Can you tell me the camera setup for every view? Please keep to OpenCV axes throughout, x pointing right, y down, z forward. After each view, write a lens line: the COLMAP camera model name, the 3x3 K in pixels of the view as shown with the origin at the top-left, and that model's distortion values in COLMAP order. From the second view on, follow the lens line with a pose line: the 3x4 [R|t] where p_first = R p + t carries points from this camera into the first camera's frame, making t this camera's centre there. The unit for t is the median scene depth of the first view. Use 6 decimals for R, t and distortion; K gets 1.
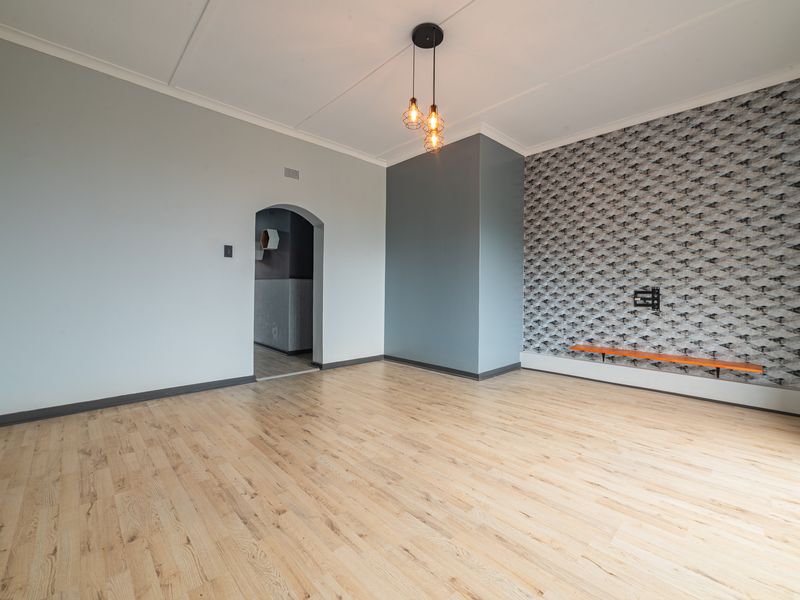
lens RADIAL K [[343.0, 0, 400.7], [0, 343.0, 291.7], [0, 0, 1]] dist [-0.003973, -0.000038]
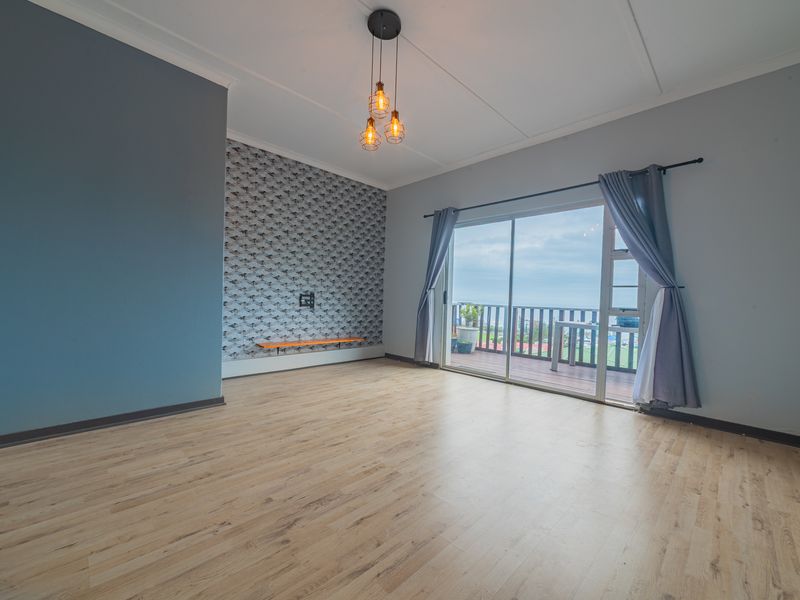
lens RADIAL K [[343.0, 0, 400.1], [0, 343.0, 308.1], [0, 0, 1]] dist [-0.003973, -0.000038]
pose [[-0.028894, -0.034511, 0.998987, -0.704153], [-0.029328, 0.999003, 0.033663, -0.004646], [-0.999152, -0.028326, -0.029878, 0.758548]]
